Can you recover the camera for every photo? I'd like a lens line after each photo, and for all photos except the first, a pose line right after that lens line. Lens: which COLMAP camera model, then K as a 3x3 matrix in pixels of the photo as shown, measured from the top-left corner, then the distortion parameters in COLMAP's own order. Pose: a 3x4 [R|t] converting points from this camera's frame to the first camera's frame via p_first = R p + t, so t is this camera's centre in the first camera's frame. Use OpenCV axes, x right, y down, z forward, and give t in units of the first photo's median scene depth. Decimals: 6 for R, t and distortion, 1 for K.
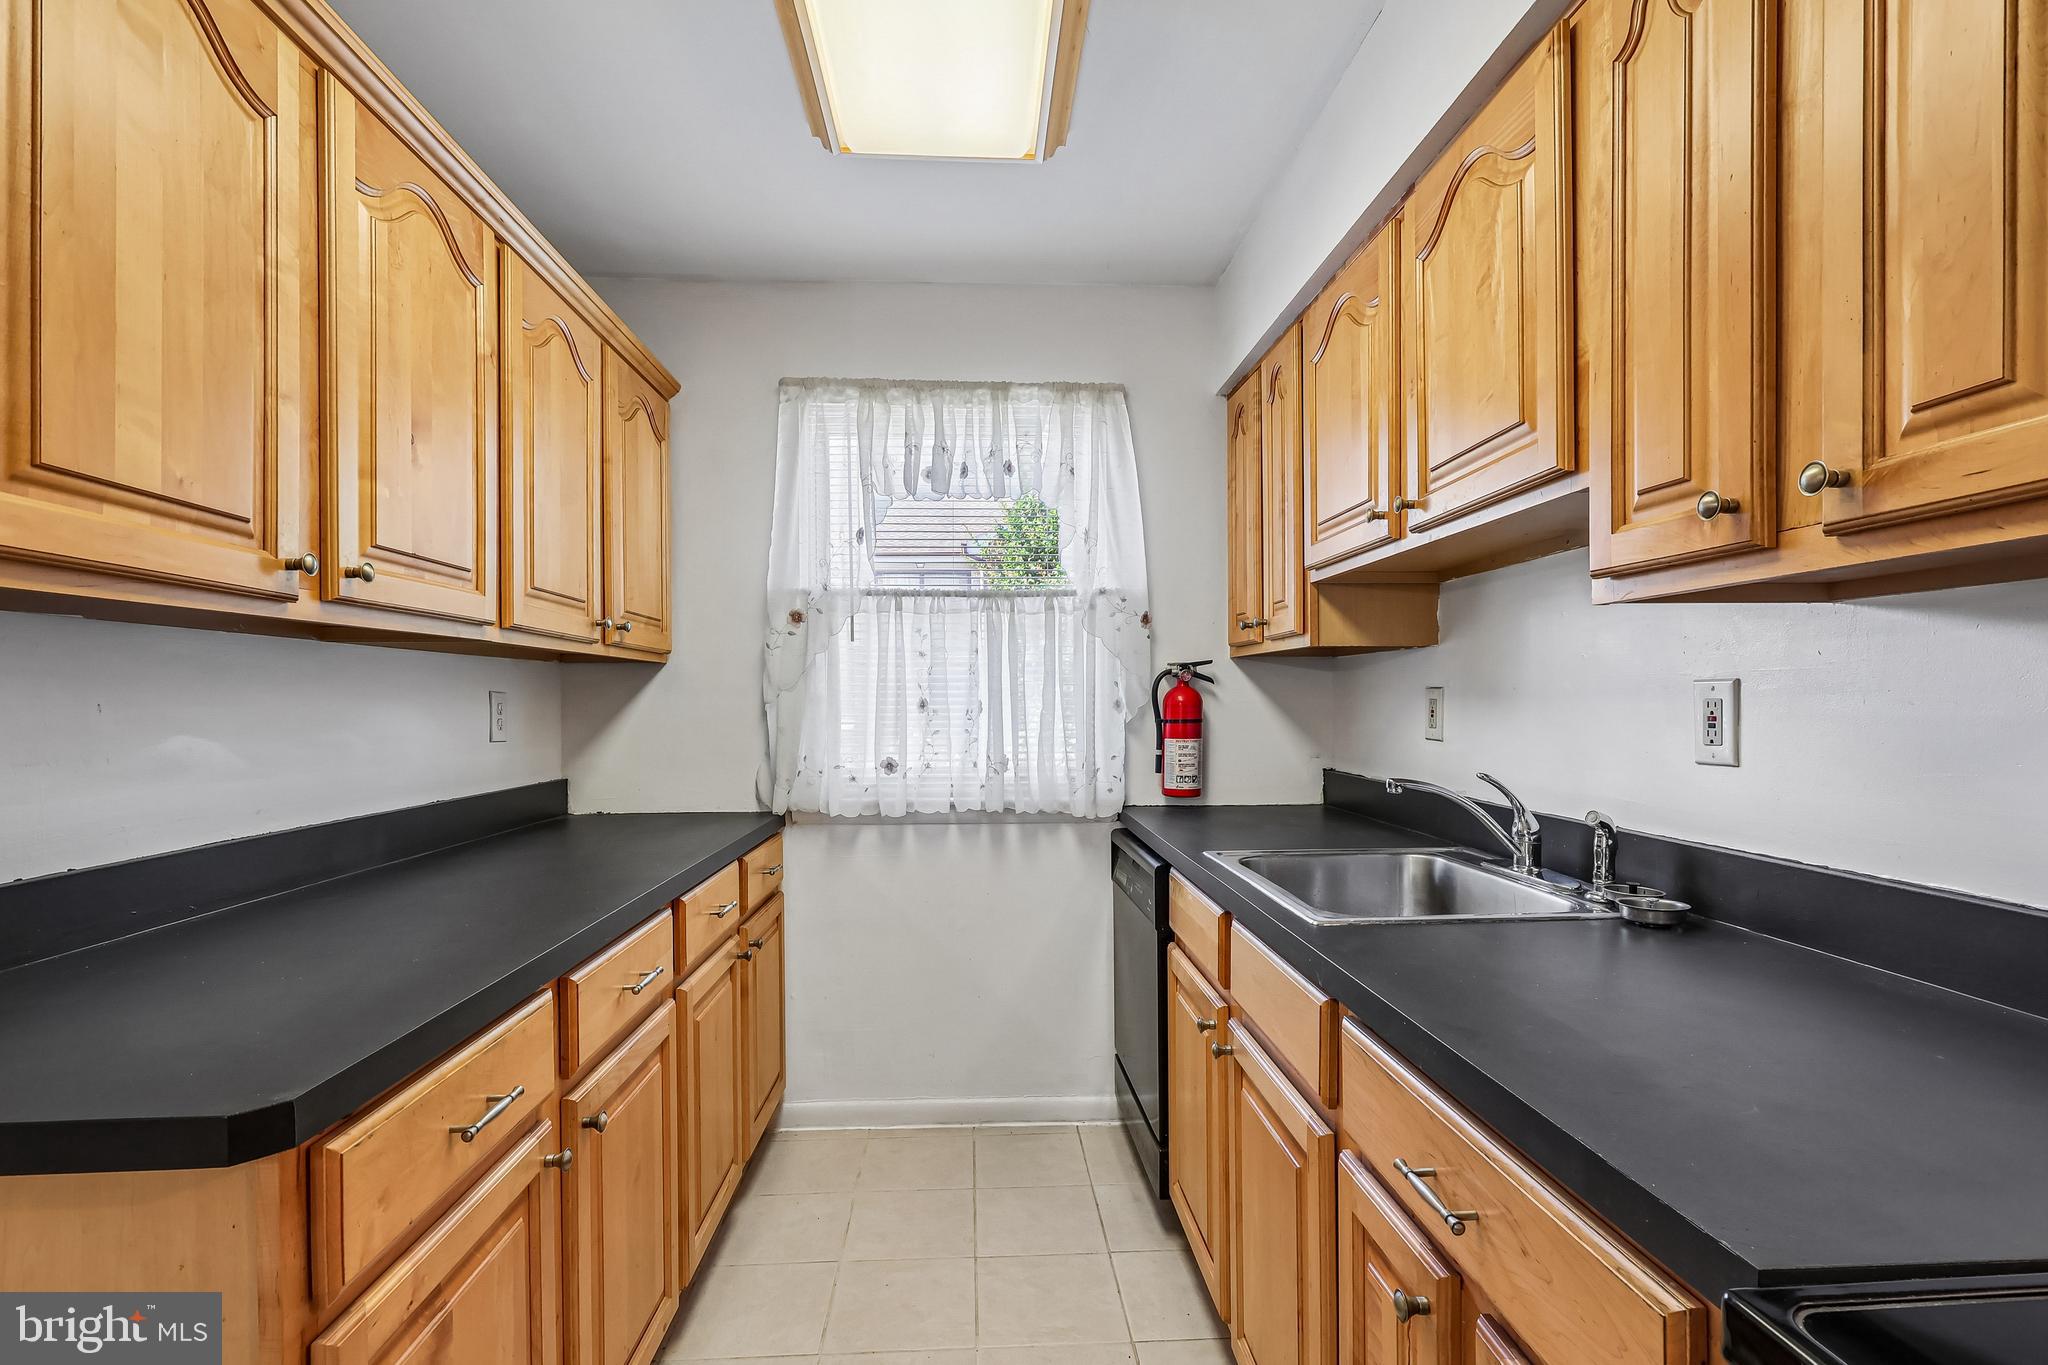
lens RADIAL K [[949.1, 0, 1024.0], [0, 949.1, 682.5], [0, 0, 1]] dist [-0.000898, 0.000231]
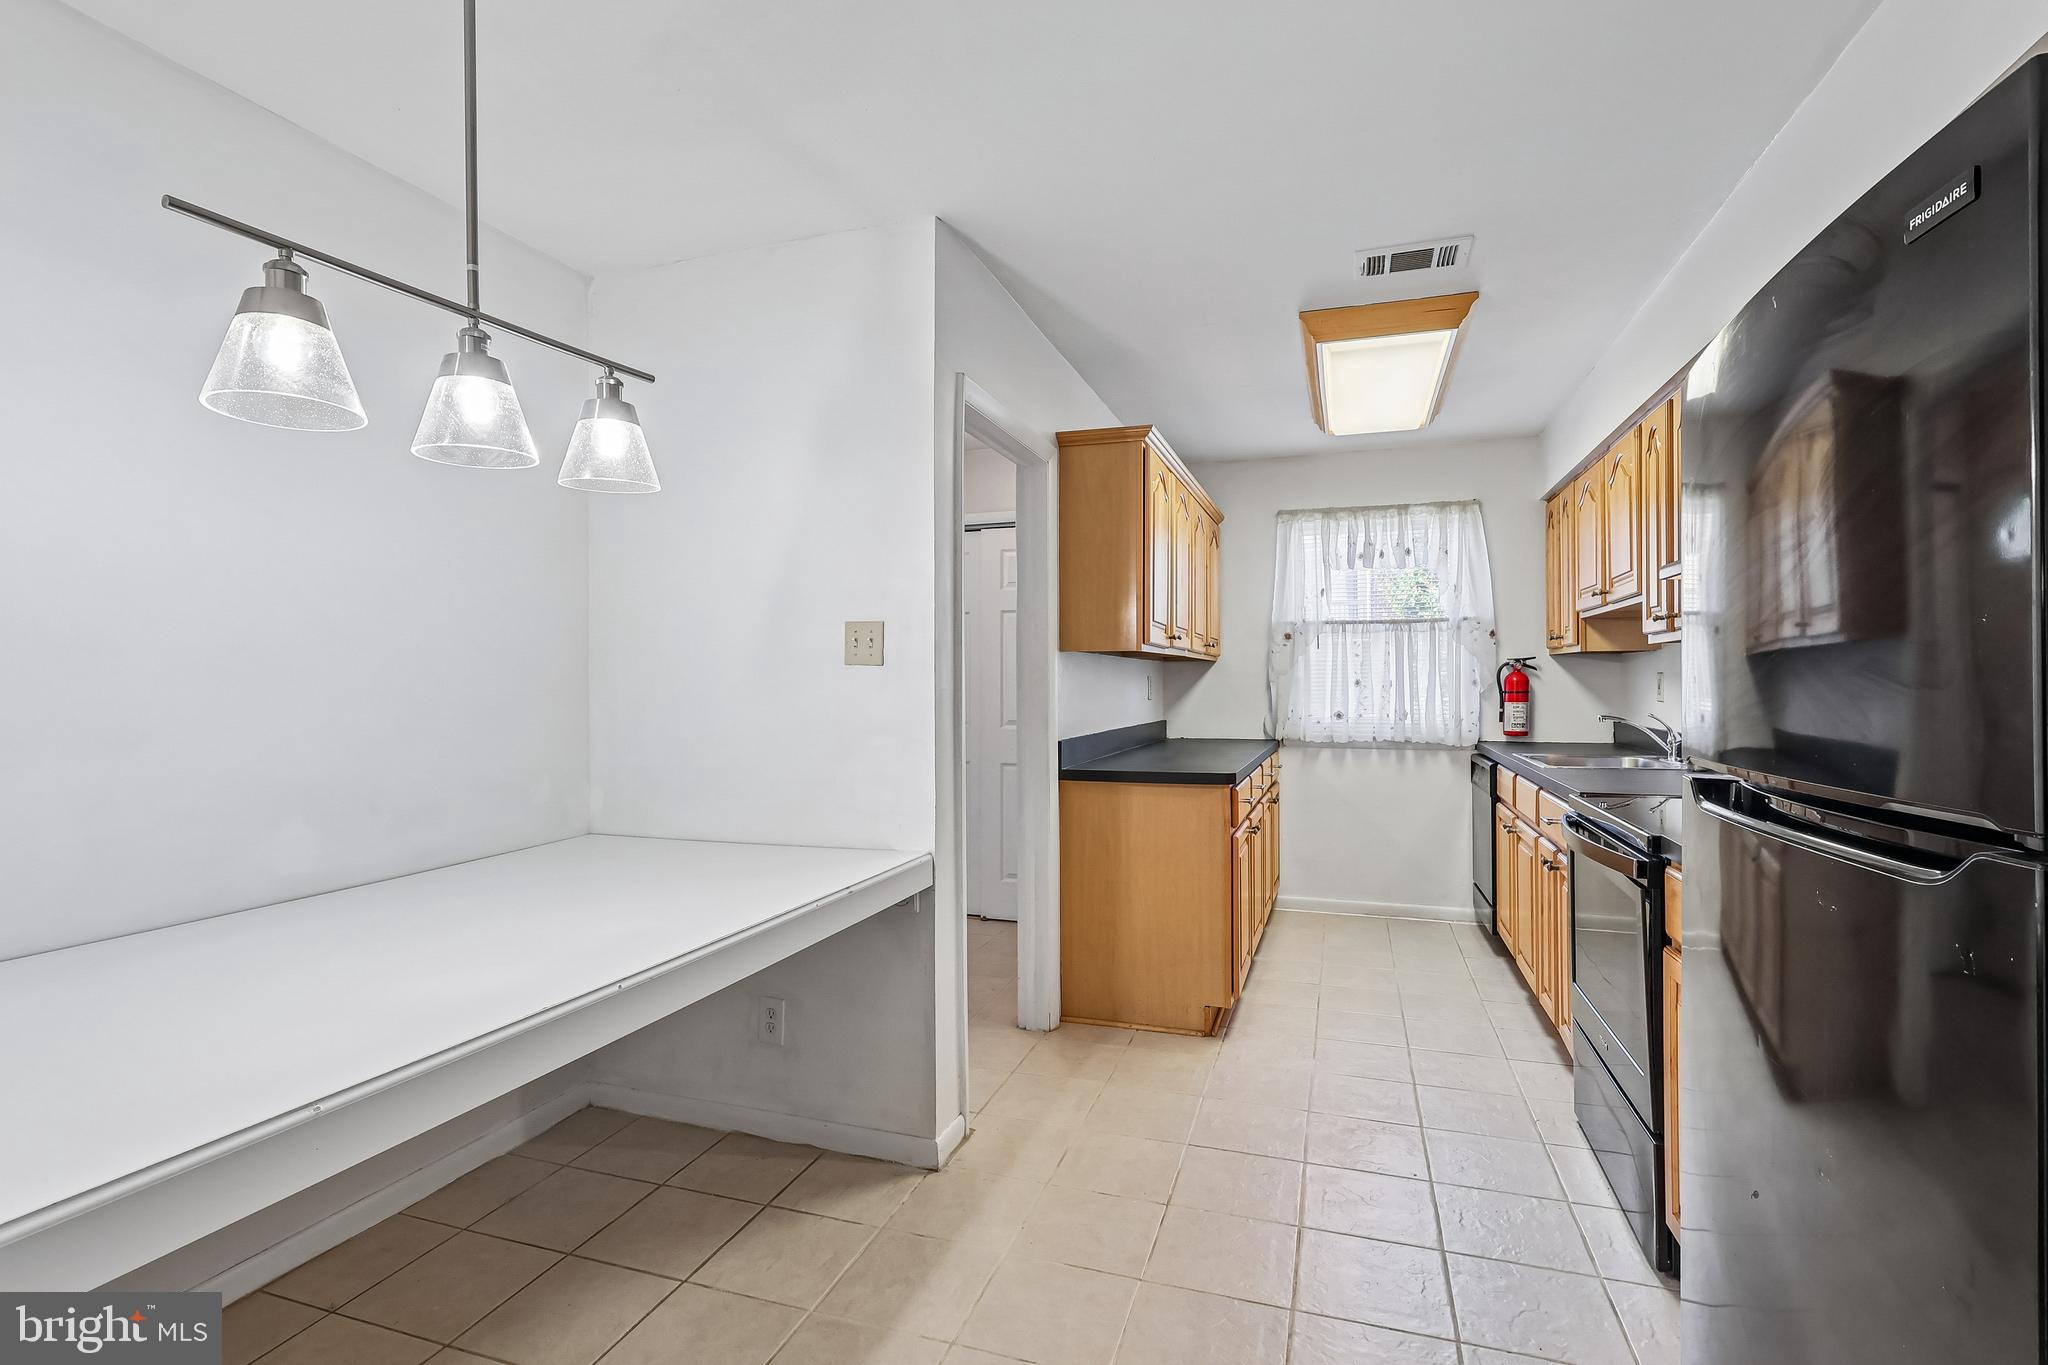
lens RADIAL K [[949.1, 0, 1024.0], [0, 949.1, 682.5], [0, 0, 1]] dist [-0.000898, 0.000231]
pose [[0.926677, 0.000545, -0.375857, -0.014542], [0.007161, 0.999792, 0.019104, -0.016656], [0.375789, -0.020395, 0.926481, -0.953393]]
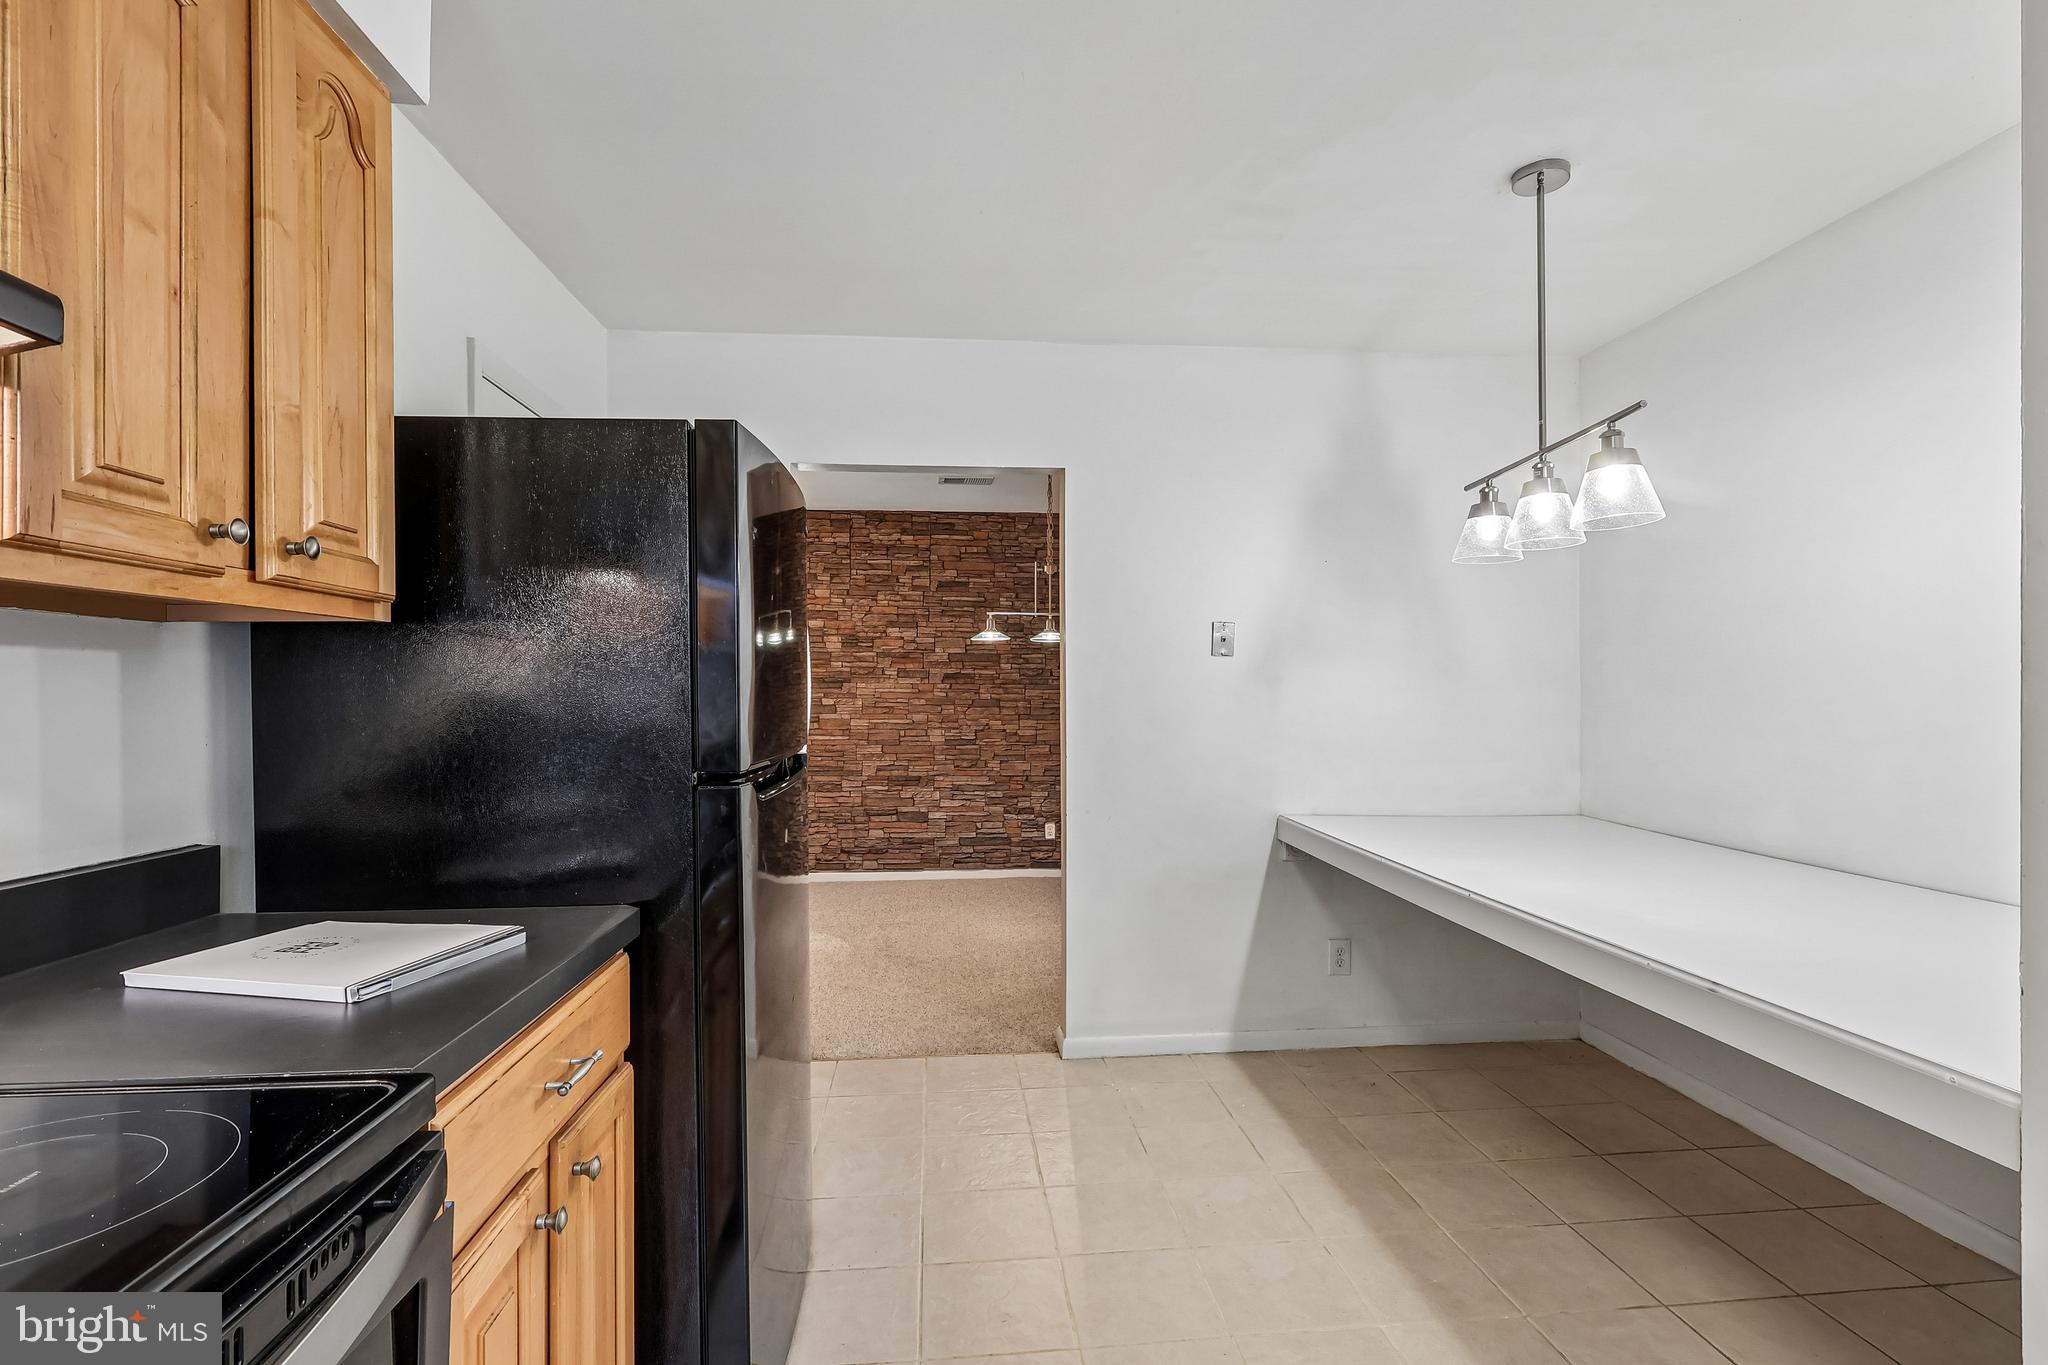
lens RADIAL K [[947.1, 0, 1023.5], [0, 947.1, 695.8], [0, 0, 1]] dist [-0.001150, -0.000033]
pose [[-0.999363, 0.006138, -0.035144, -0.023001], [0.006619, 0.999886, -0.013588, 0.003534], [0.035057, -0.013812, -0.999290, 0.225363]]
